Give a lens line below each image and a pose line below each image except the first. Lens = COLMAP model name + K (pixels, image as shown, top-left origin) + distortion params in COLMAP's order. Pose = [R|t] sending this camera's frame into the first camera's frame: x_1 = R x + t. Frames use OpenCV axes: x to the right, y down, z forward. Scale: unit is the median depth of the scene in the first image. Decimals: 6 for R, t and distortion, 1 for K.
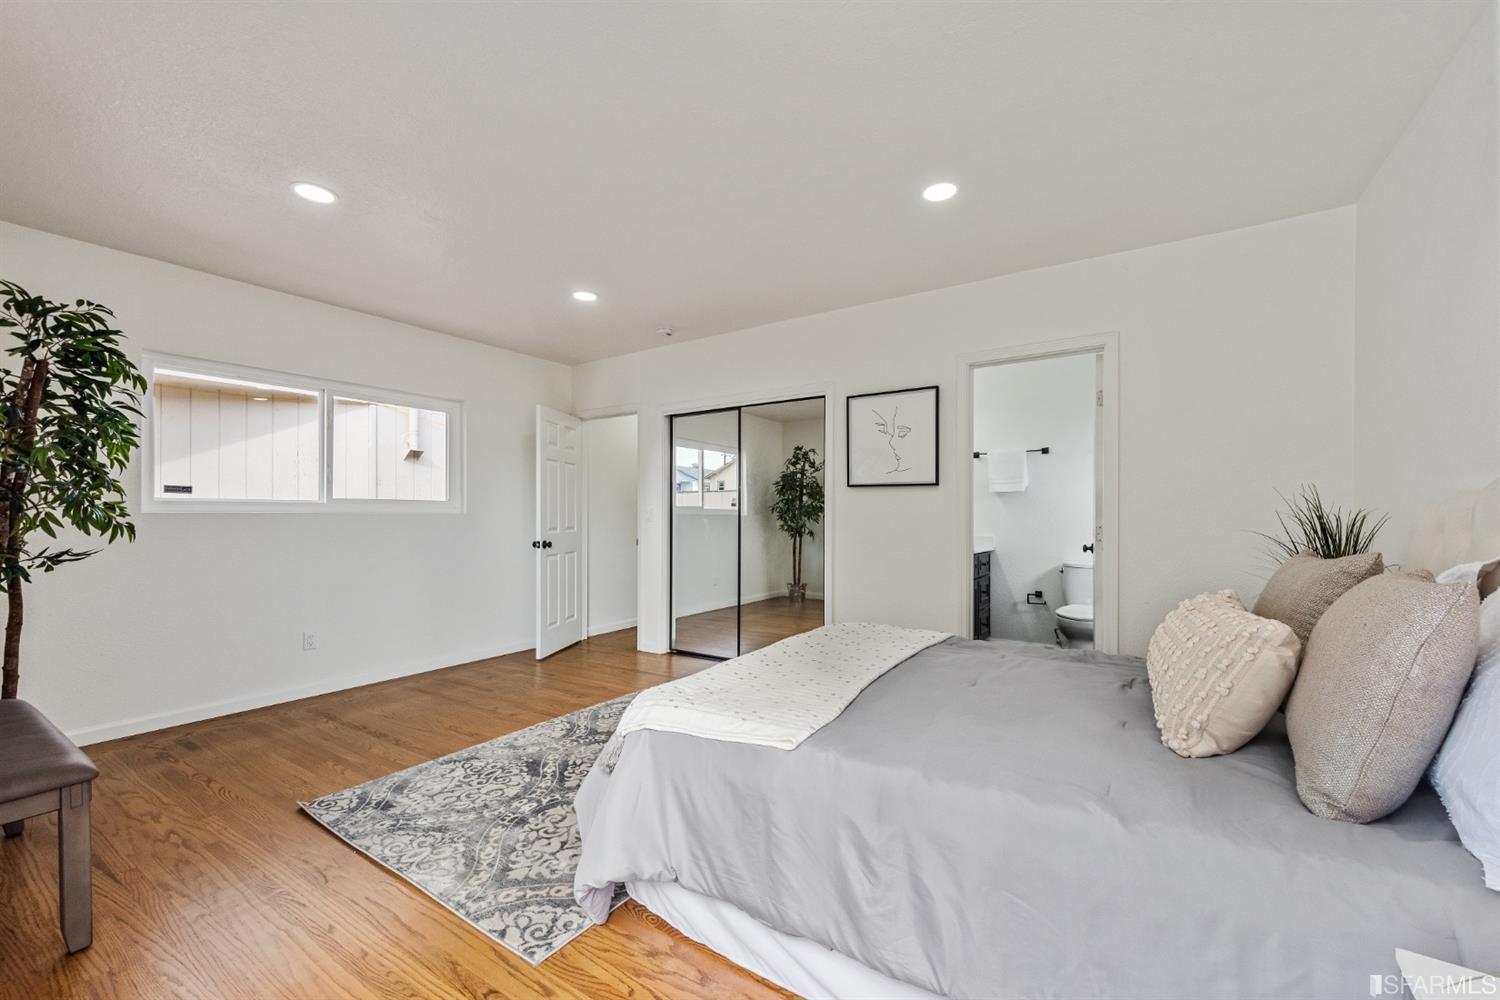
lens RADIAL K [[611.5, 0, 750.0], [0, 611.5, 506.5], [0, 0, 1]] dist [-0.003865, -0.000327]
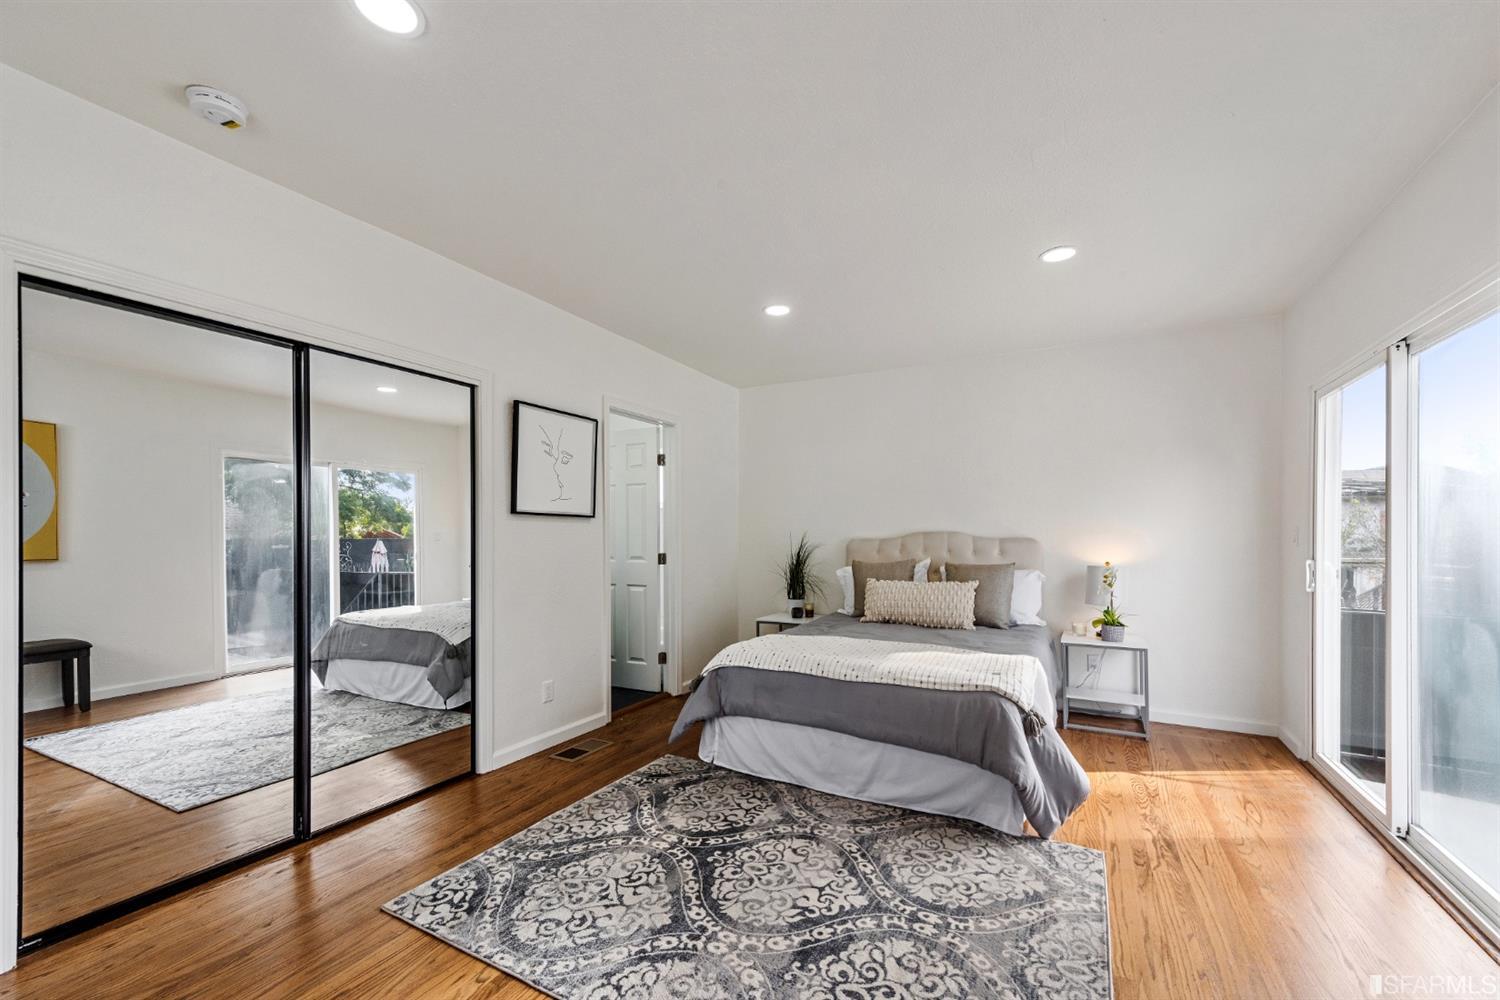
lens RADIAL K [[611.5, 0, 768.0], [0, 611.5, 532.9], [0, 0, 1]] dist [-0.003865, -0.000327]
pose [[-0.116386, -0.000315, 0.993204, -0.793650], [-0.004115, 0.999992, -0.000165, -0.011189], [-0.993196, -0.004106, -0.116386, 0.910304]]
